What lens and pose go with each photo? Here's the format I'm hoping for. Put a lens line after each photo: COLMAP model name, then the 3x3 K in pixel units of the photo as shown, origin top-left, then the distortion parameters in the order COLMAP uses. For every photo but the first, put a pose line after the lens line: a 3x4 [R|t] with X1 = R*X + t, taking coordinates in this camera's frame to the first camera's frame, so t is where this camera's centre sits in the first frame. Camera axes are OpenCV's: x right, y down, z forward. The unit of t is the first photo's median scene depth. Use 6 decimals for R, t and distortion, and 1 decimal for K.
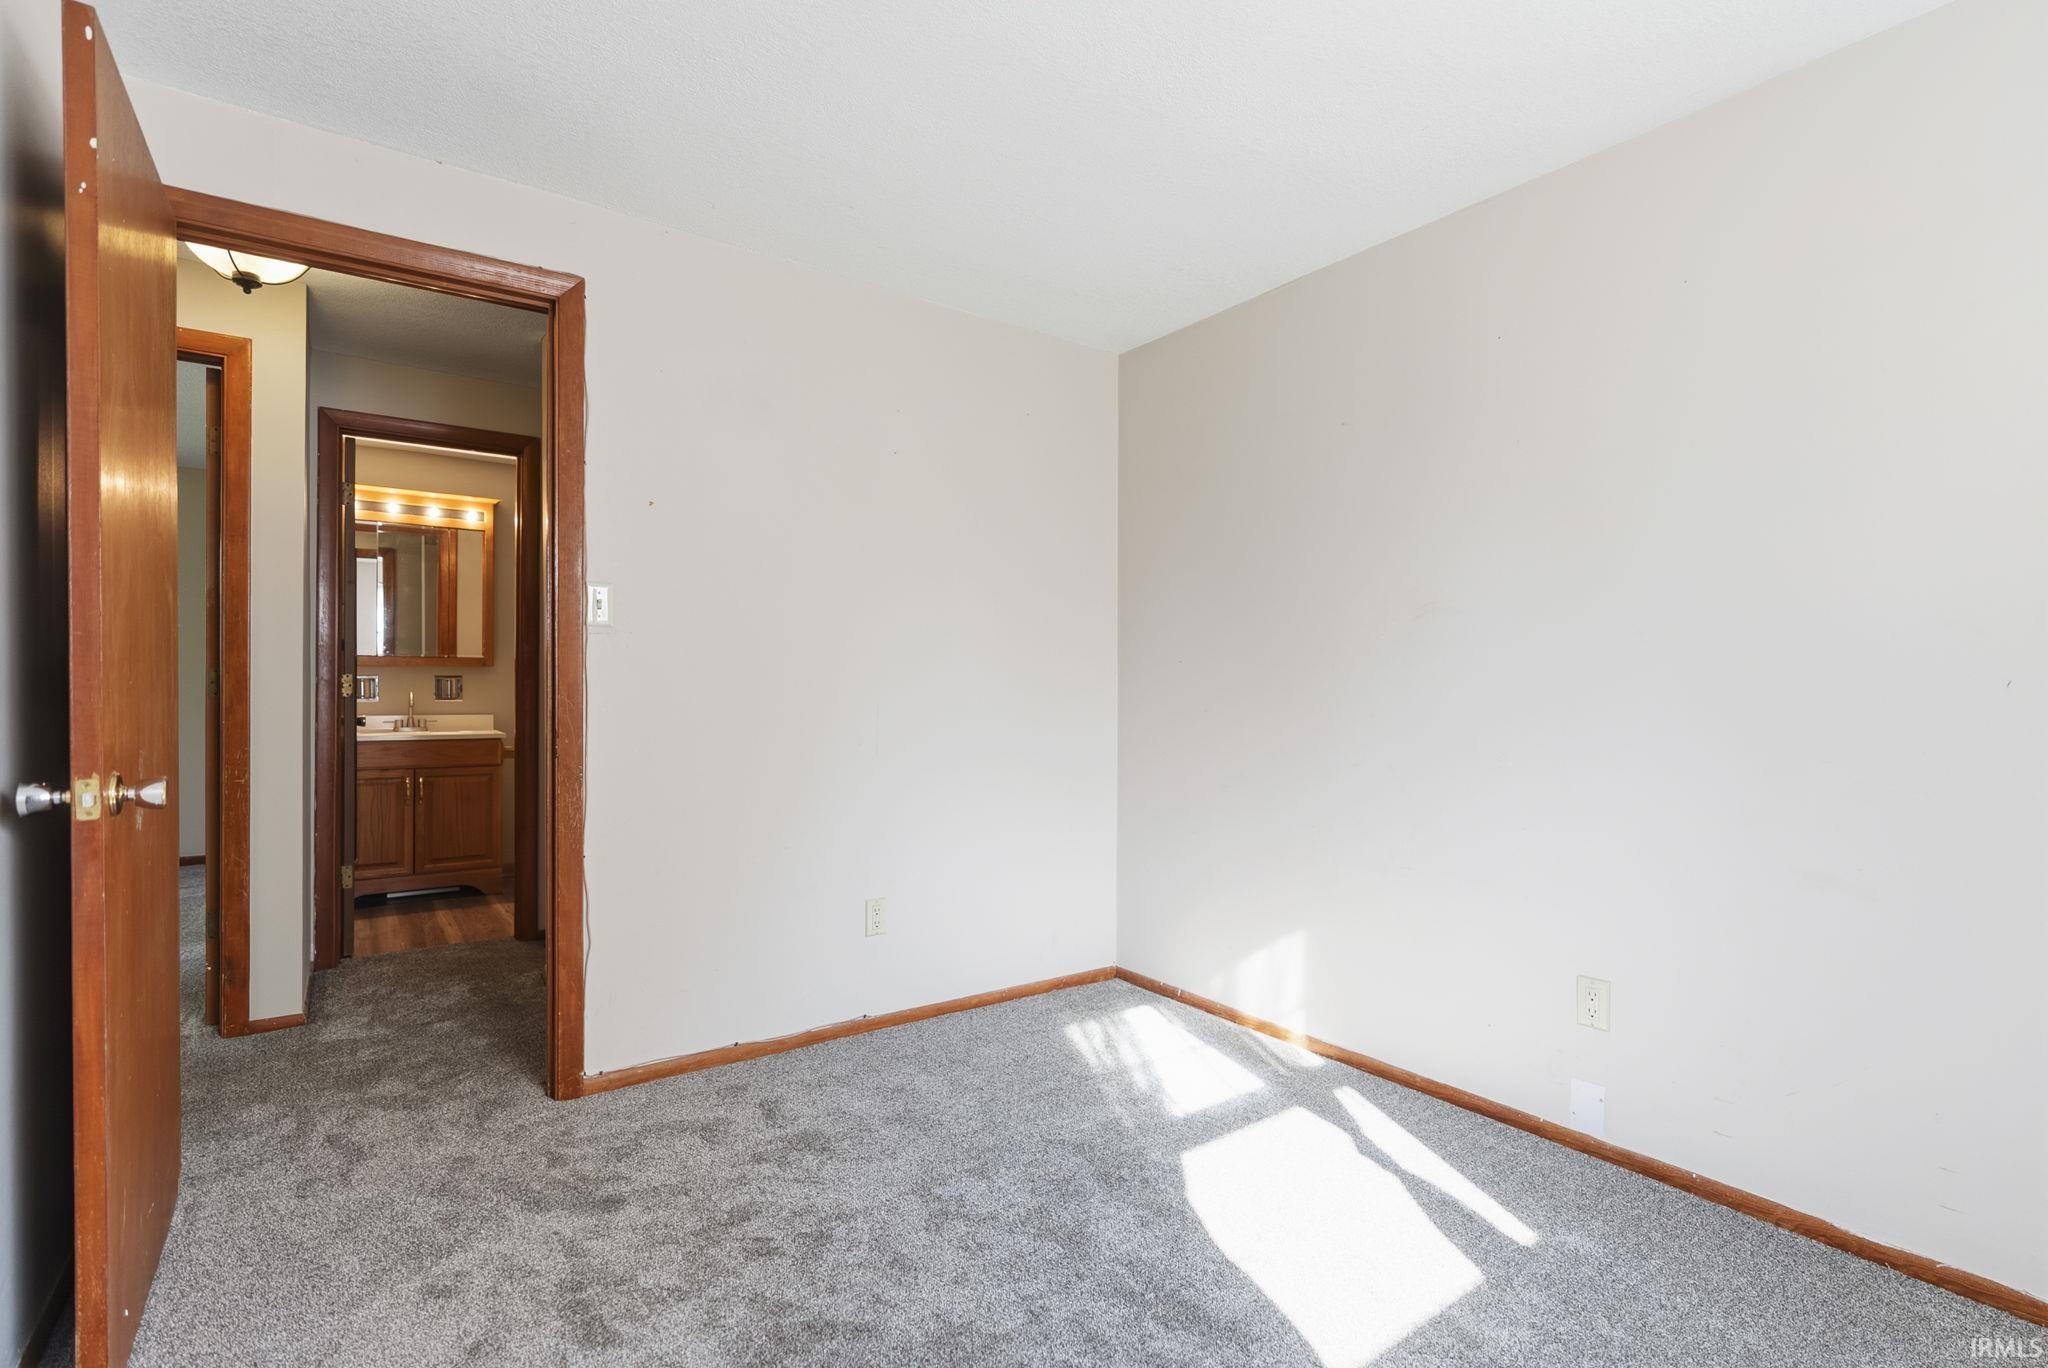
lens RADIAL K [[932.2, 0, 1019.8], [0, 932.2, 689.5], [0, 0, 1]] dist [-0.003948, -0.000123]
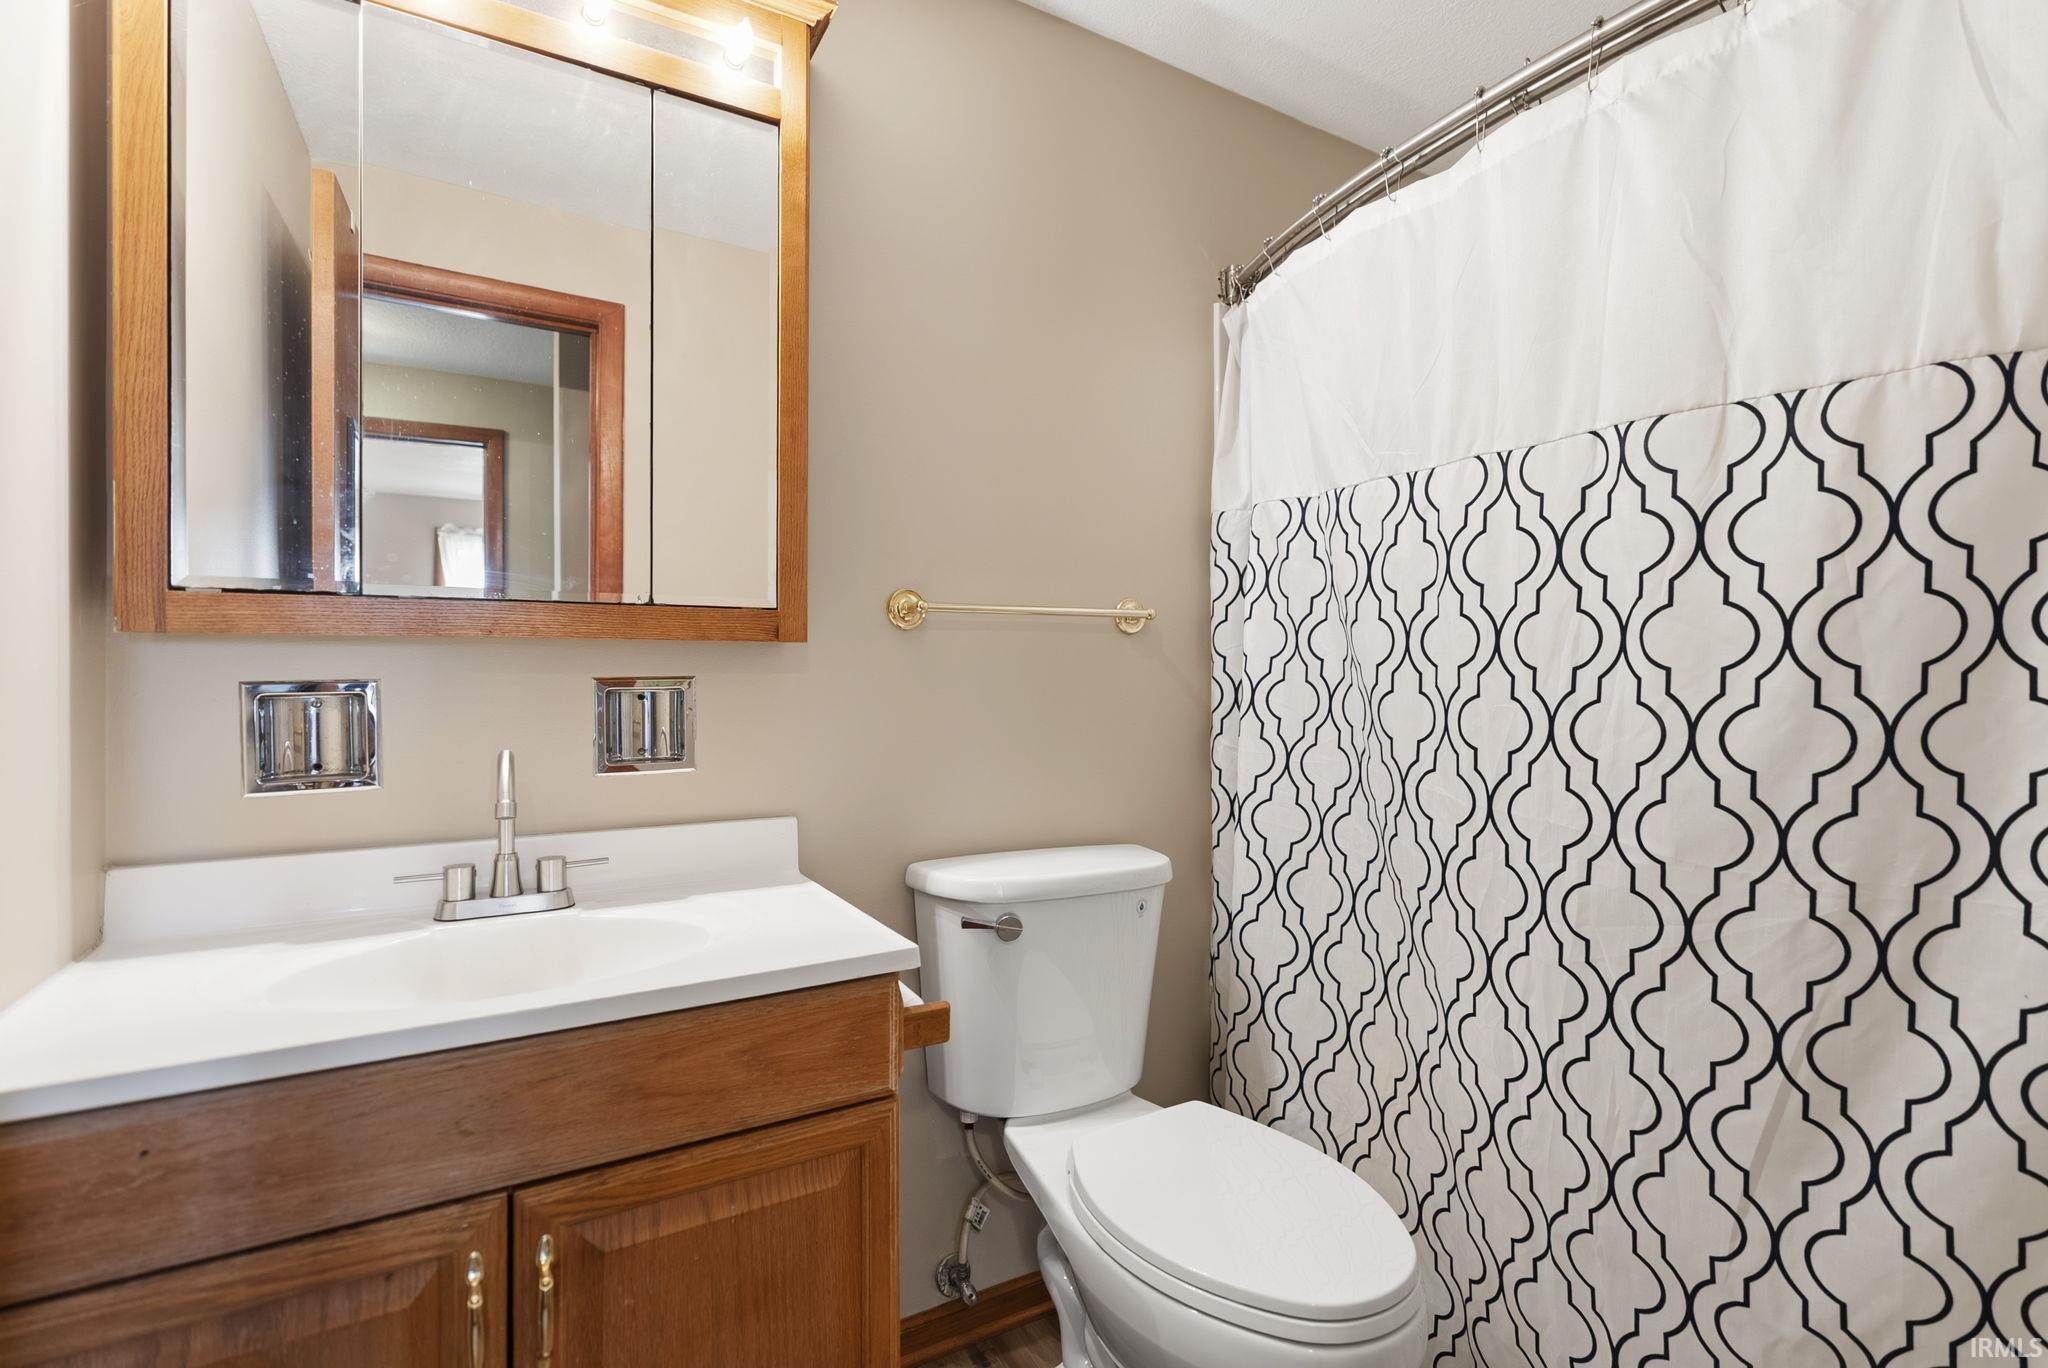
lens RADIAL K [[932.2, 0, 1019.8], [0, 932.2, 689.5], [0, 0, 1]] dist [-0.003948, -0.000123]
pose [[0.994120, 0.007639, -0.108013, -0.482773], [-0.005768, 0.999828, 0.017629, -0.016834], [0.108129, -0.016903, 0.993993, 0.754134]]
